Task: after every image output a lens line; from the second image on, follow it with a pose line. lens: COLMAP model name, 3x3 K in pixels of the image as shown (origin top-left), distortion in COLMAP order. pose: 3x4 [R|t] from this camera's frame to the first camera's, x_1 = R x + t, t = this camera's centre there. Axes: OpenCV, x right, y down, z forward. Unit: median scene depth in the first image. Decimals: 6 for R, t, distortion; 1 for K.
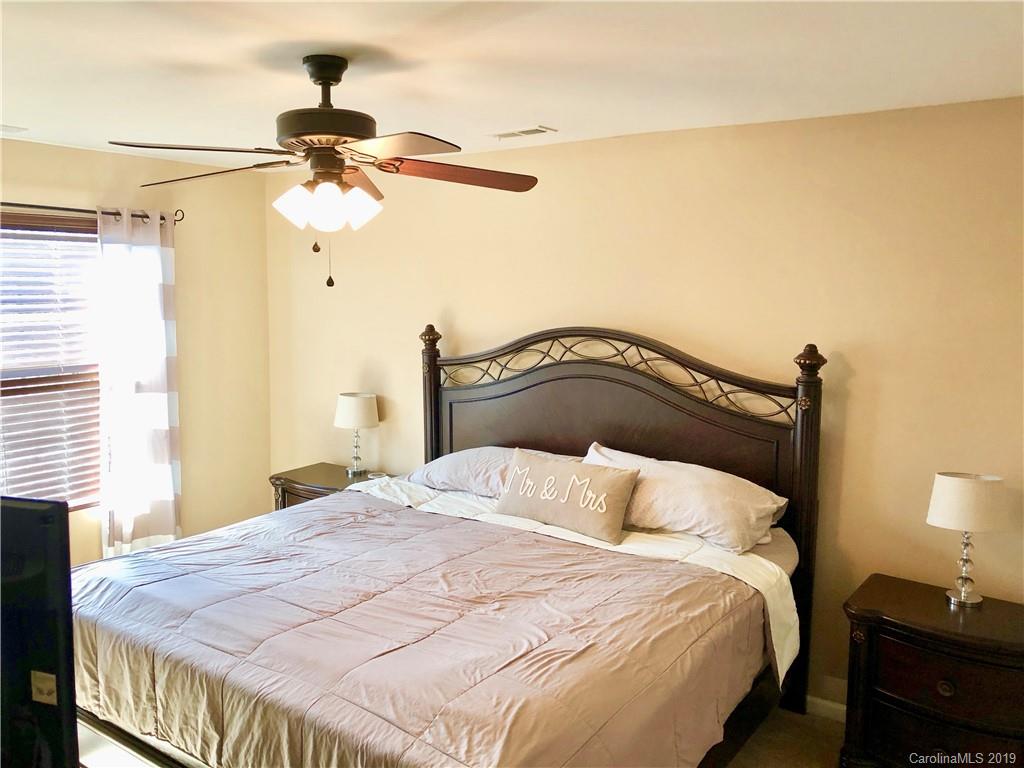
lens RADIAL K [[845.1, 0, 493.5], [0, 845.1, 386.0], [0, 0, 1]] dist [0.038340, -0.027470]
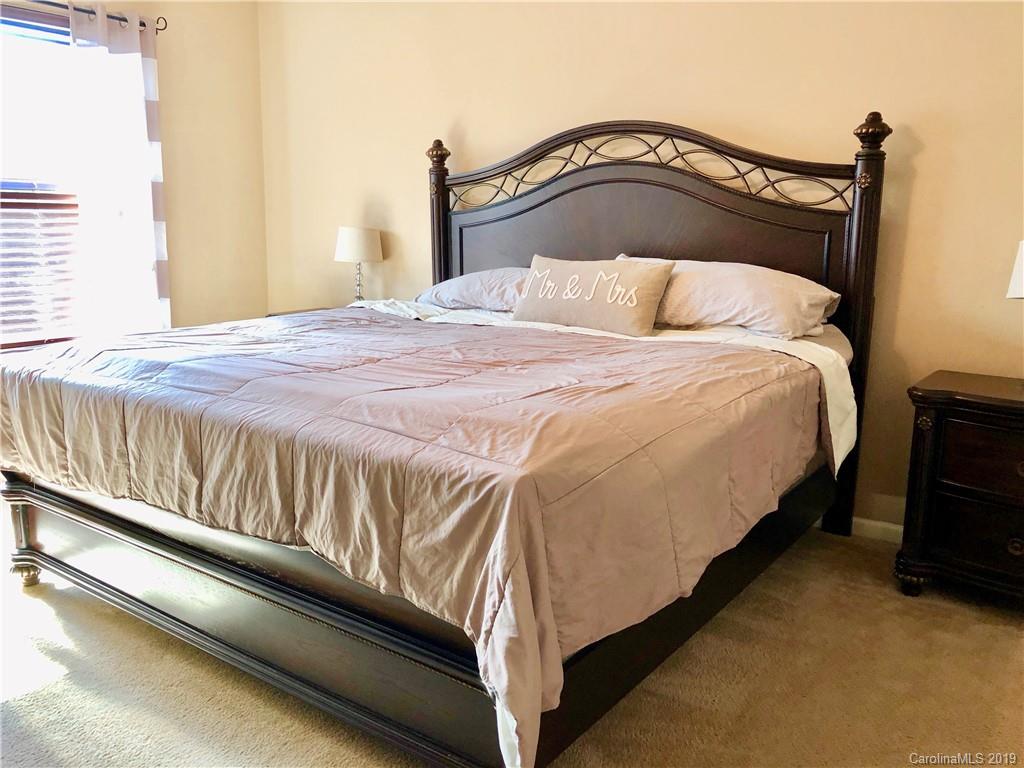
lens RADIAL K [[845.1, 0, 493.2], [0, 845.1, 381.7], [0, 0, 1]] dist [0.038340, -0.027470]
pose [[0.999972, 0.003665, -0.006544, -0.012840], [-0.003267, 0.998208, 0.059755, 0.178059], [0.006751, -0.059732, 0.998192, 0.103341]]
